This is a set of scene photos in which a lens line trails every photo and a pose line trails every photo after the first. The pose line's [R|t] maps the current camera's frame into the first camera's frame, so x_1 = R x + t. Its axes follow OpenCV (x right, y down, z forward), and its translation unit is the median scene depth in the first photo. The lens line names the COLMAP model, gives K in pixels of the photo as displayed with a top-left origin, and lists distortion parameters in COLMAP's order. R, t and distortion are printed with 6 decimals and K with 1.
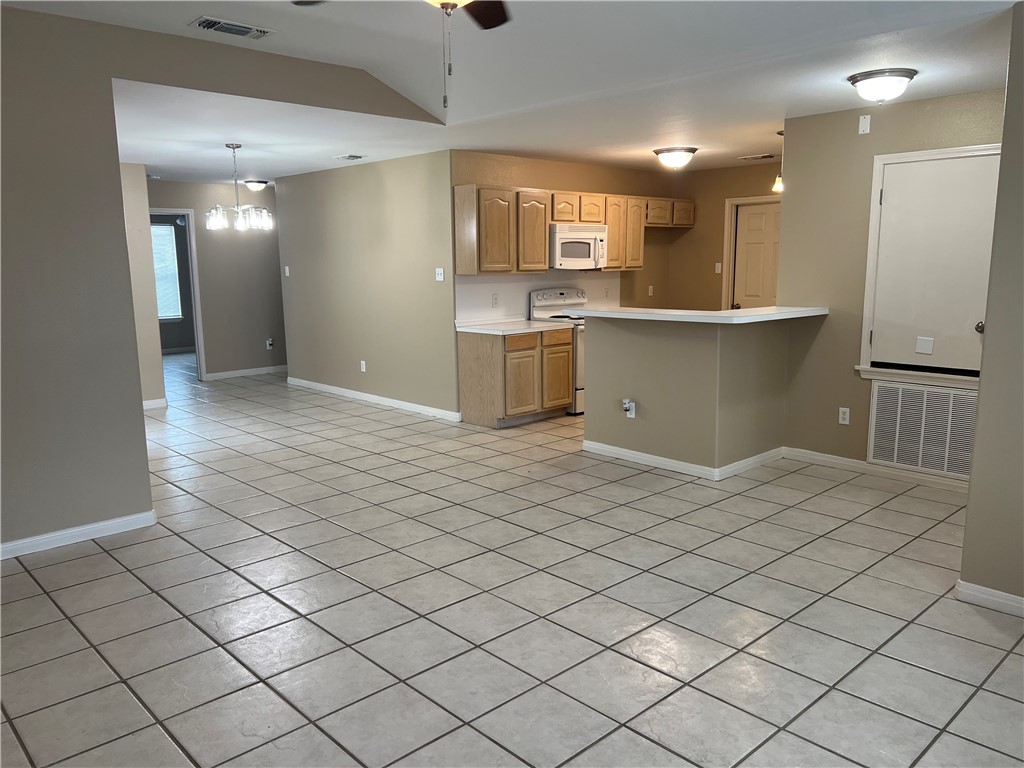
lens RADIAL K [[766.0, 0, 511.7], [0, 766.0, 390.2], [0, 0, 1]] dist [0.085247, -0.111399]
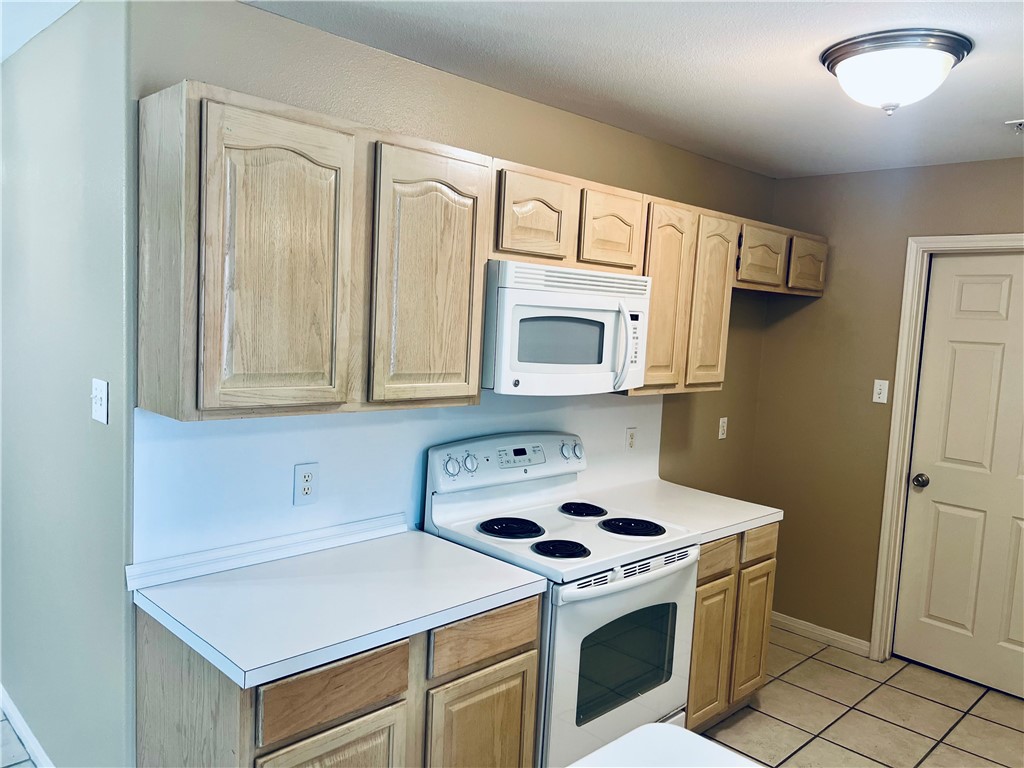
lens RADIAL K [[766.0, 0, 511.7], [0, 766.0, 390.2], [0, 0, 1]] dist [0.085247, -0.111399]
pose [[0.998106, 0.056169, 0.025086, 0.054261], [-0.054129, 0.995660, -0.075701, -0.136125], [-0.029229, 0.074199, 0.996815, 0.674914]]
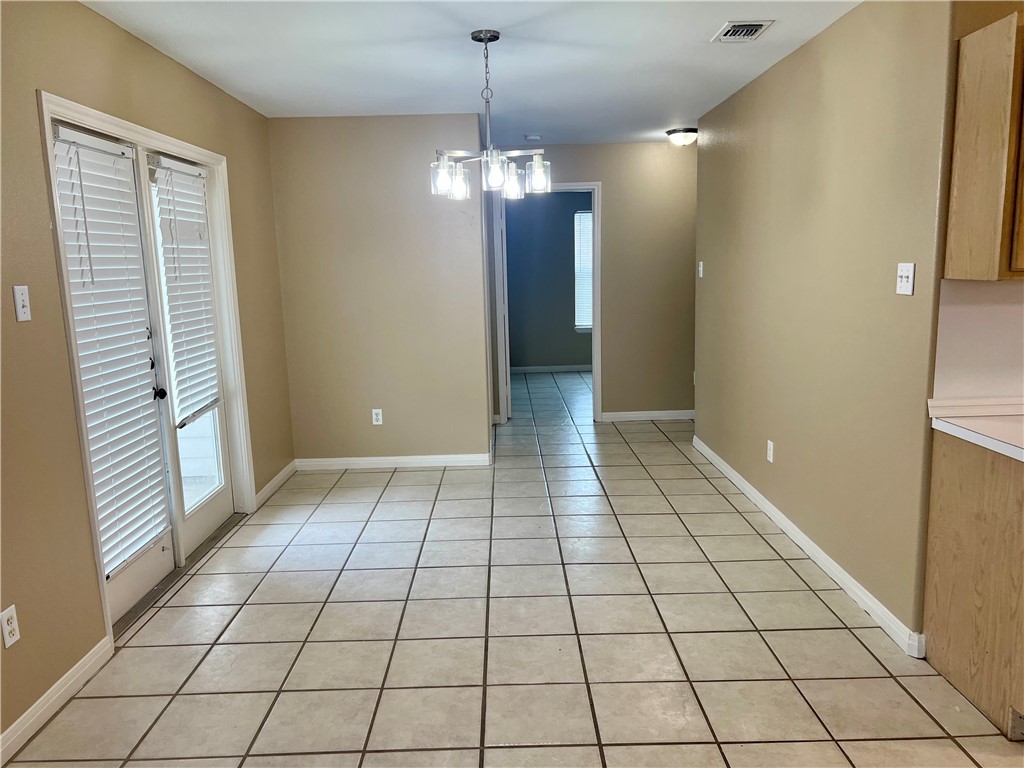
lens RADIAL K [[766.0, 0, 511.7], [0, 766.0, 390.2], [0, 0, 1]] dist [0.085247, -0.111399]
pose [[0.730010, 0.105268, -0.675281, 0.032716], [-0.099660, 0.993901, 0.047199, -0.089710], [0.676131, 0.032843, 0.736049, 0.553692]]
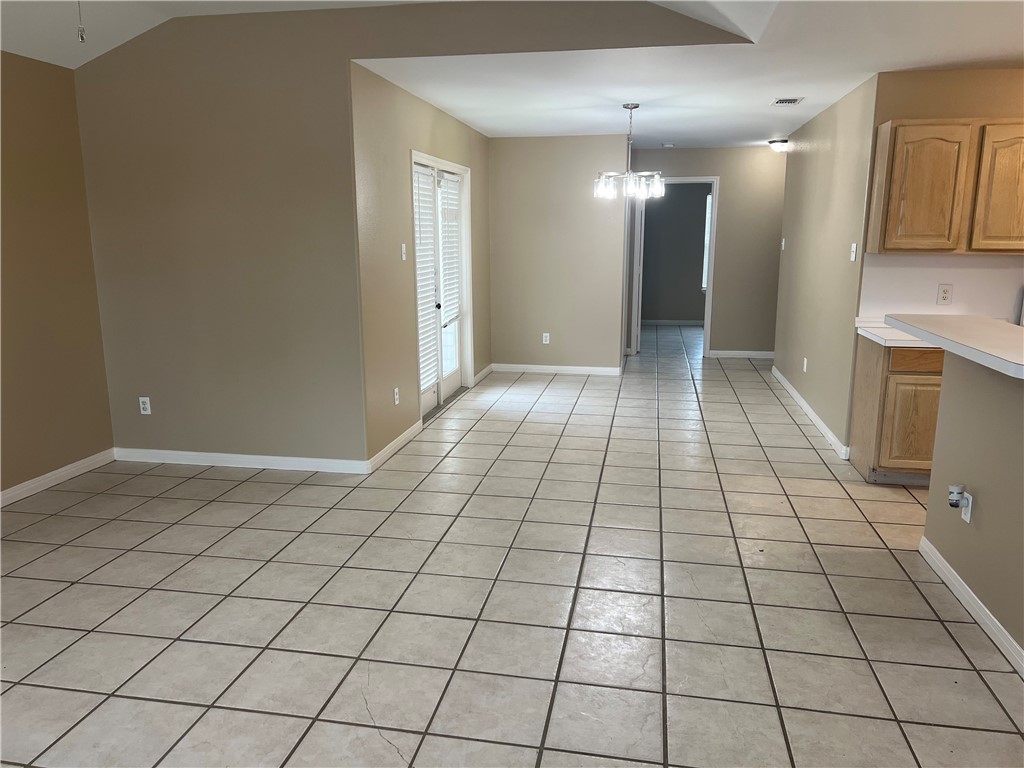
lens RADIAL K [[766.0, 0, 511.7], [0, 766.0, 390.2], [0, 0, 1]] dist [0.085247, -0.111399]
pose [[0.586465, 0.173723, -0.791125, 0.304085], [-0.144175, 0.983520, 0.109093, -0.055365], [0.797040, 0.050081, 0.601847, 0.305941]]
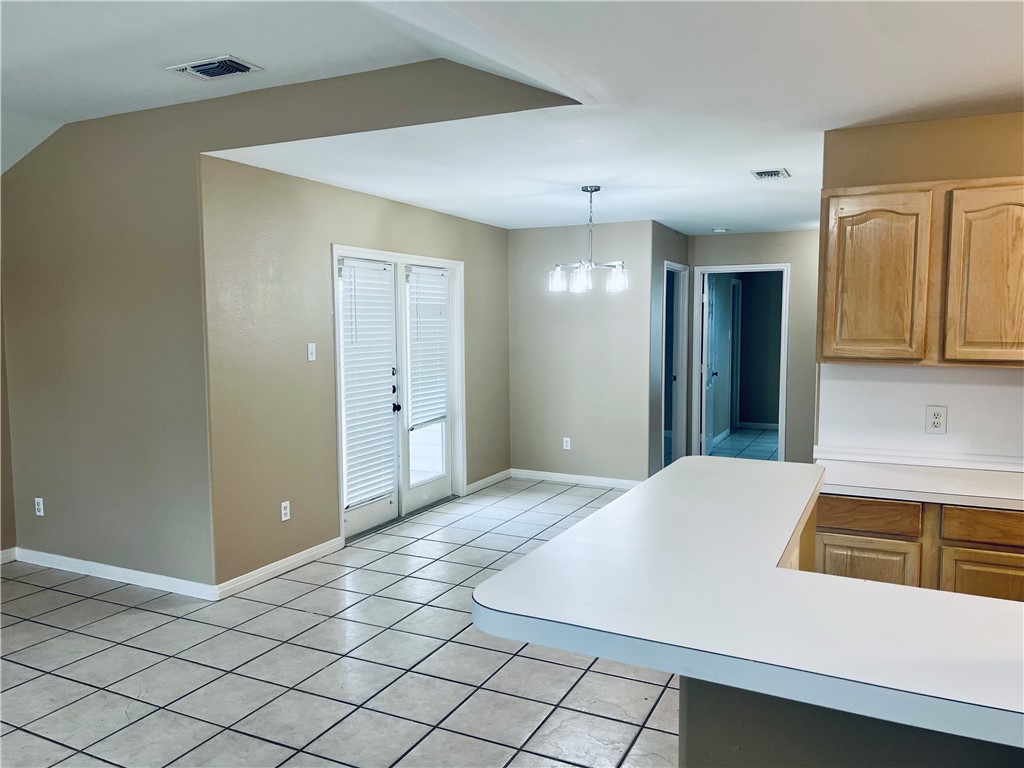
lens RADIAL K [[766.0, 0, 511.7], [0, 766.0, 390.2], [0, 0, 1]] dist [0.085247, -0.111399]
pose [[0.351362, 0.094137, -0.931495, 0.334591], [-0.160529, 0.986256, 0.039119, -0.111608], [0.922375, 0.135787, 0.361644, 0.581188]]
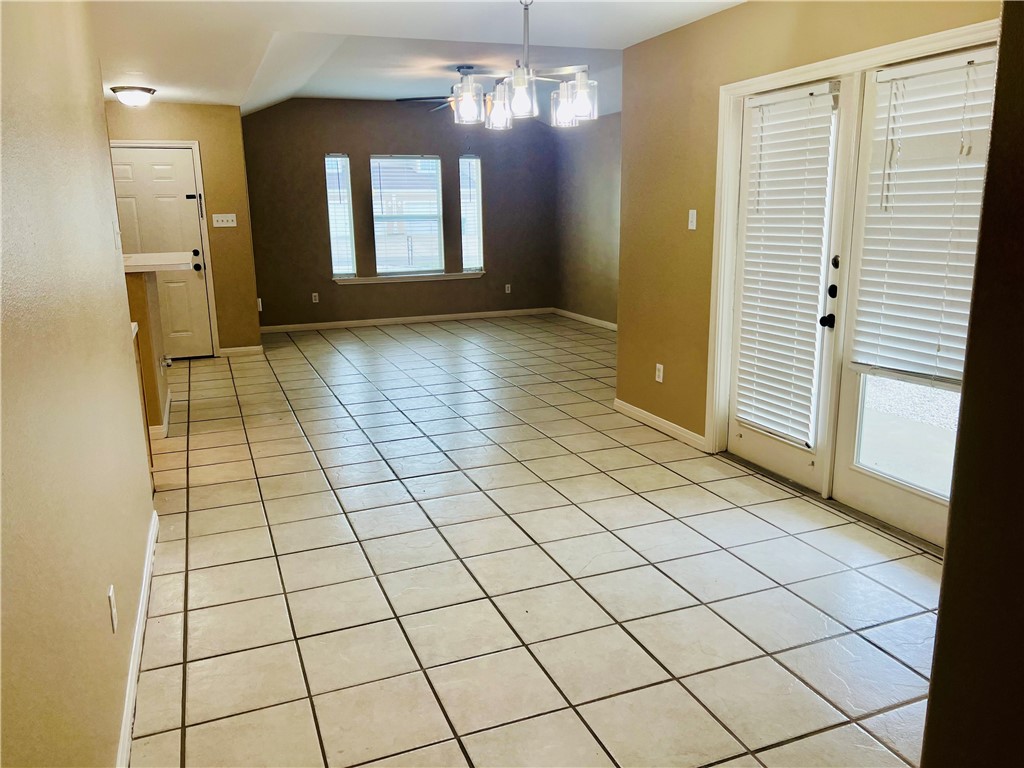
lens RADIAL K [[766.0, 0, 511.7], [0, 766.0, 390.2], [0, 0, 1]] dist [0.085247, -0.111399]
pose [[-0.927228, -0.056806, 0.370164, -0.485896], [0.092882, 0.922662, 0.374256, -0.213143], [-0.362796, 0.381402, -0.850242, 1.312725]]
